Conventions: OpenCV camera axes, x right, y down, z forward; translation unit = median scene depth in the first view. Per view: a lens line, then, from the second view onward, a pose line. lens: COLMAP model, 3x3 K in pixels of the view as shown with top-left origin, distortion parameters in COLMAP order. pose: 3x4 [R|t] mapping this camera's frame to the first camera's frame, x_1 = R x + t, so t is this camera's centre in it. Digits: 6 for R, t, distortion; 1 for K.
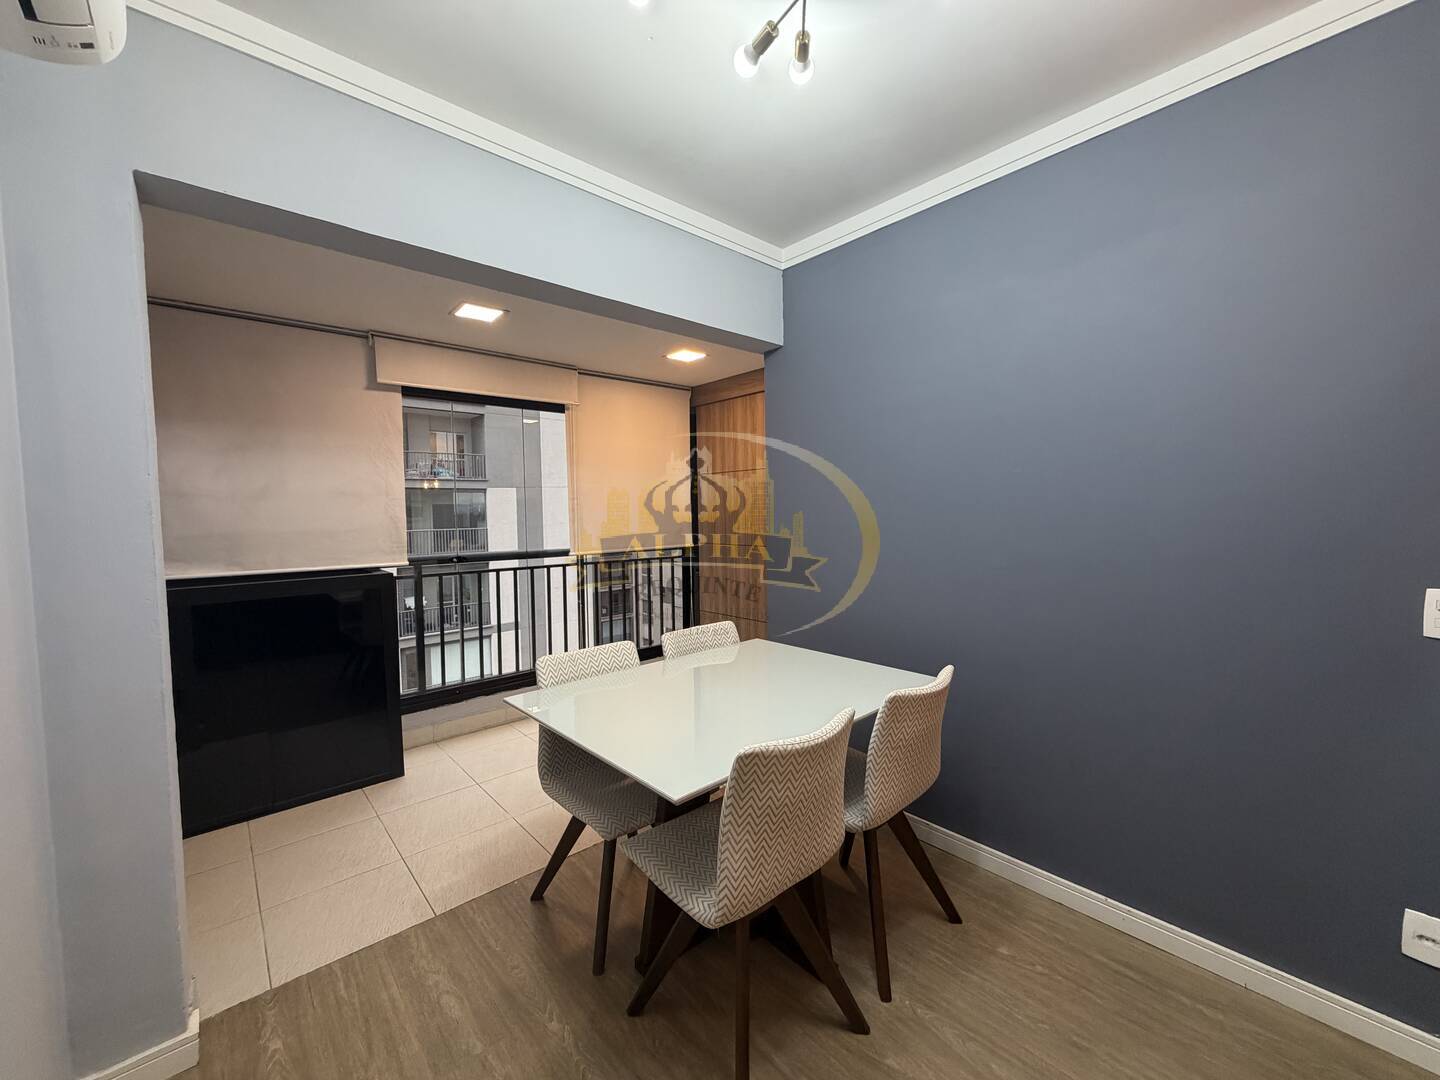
lens RADIAL K [[575.8, 0, 721.4], [0, 575.8, 536.2], [0, 0, 1]] dist [0.000293, 0.000020]
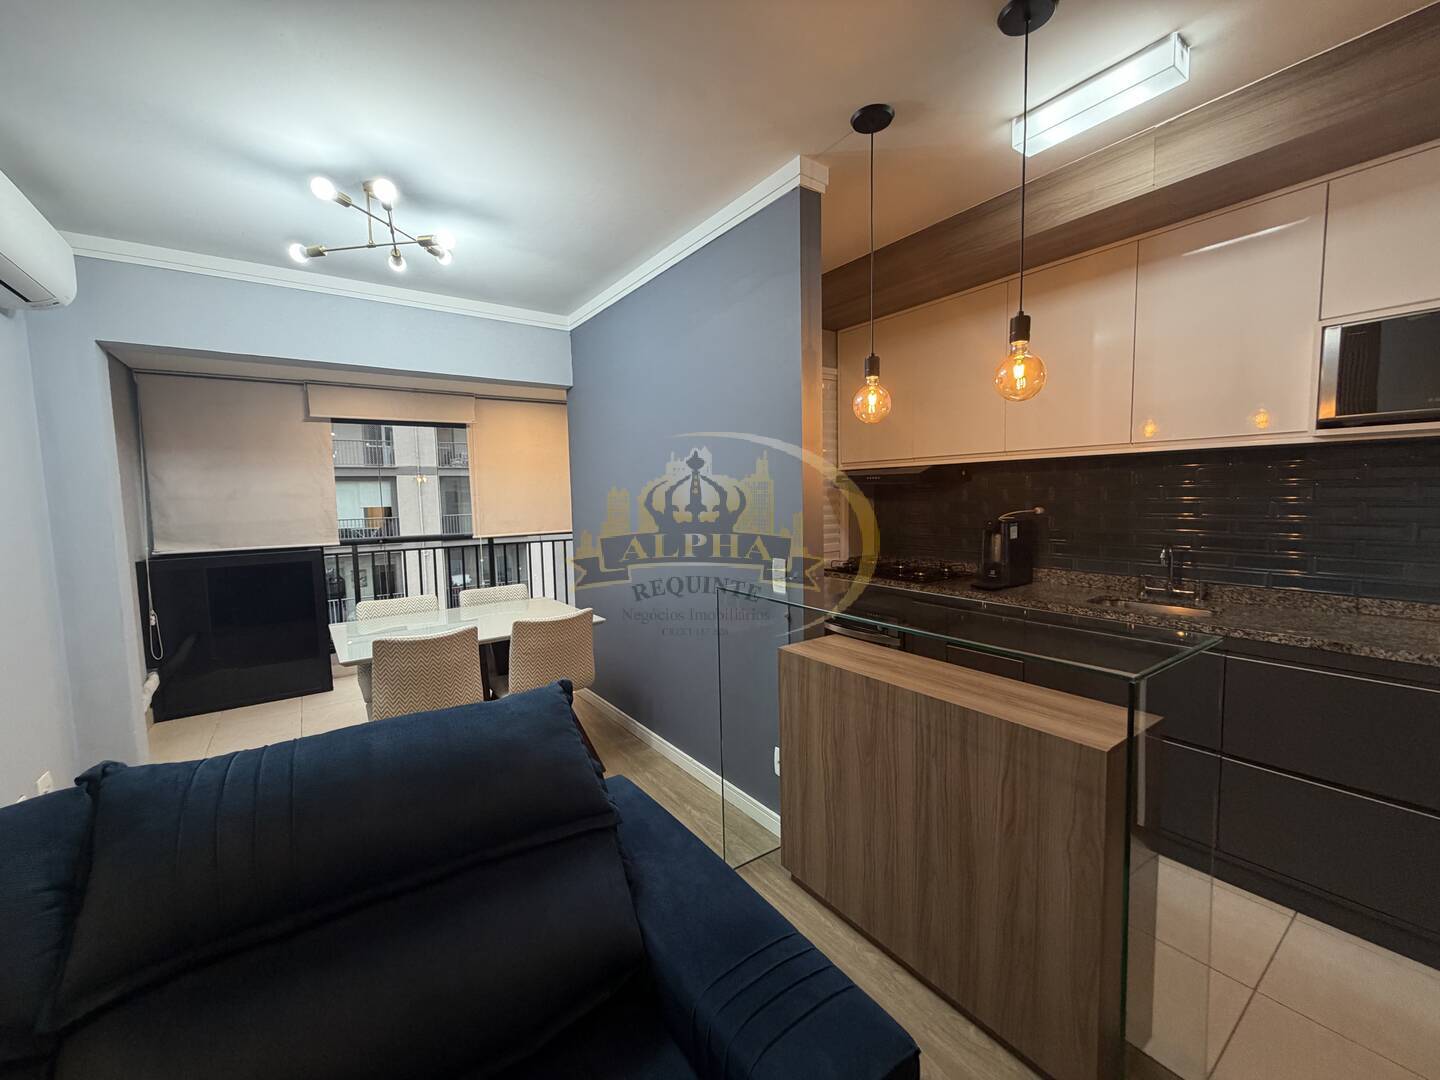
lens RADIAL K [[575.8, 0, 718.6], [0, 575.8, 546.5], [0, 0, 1]] dist [0.000293, 0.000020]
pose [[0.994384, 0.005480, -0.105693, 0.558469], [-0.000263, 0.998783, 0.049310, -0.017428], [0.105835, -0.049006, 0.993175, -0.322751]]
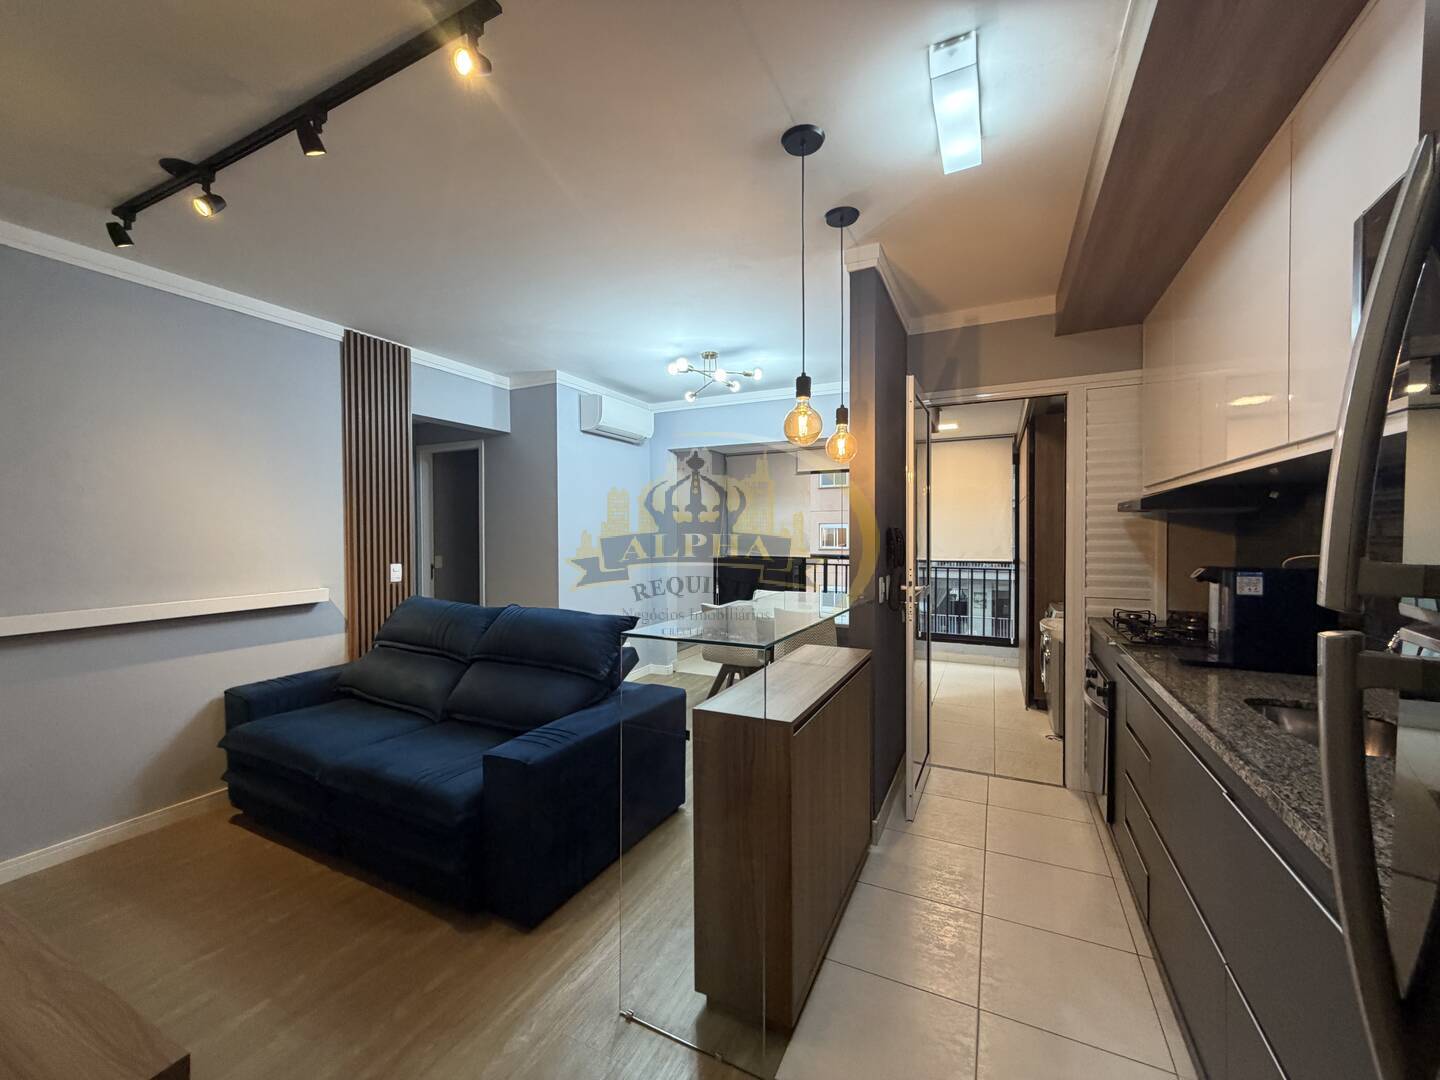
lens RADIAL K [[575.8, 0, 720.7], [0, 575.8, 538.3], [0, 0, 1]] dist [0.000293, 0.000020]
pose [[0.378248, 0.027870, -0.925285, 1.312279], [-0.048041, 0.998791, 0.010445, -0.023645], [0.924457, 0.040501, 0.379129, -0.084487]]
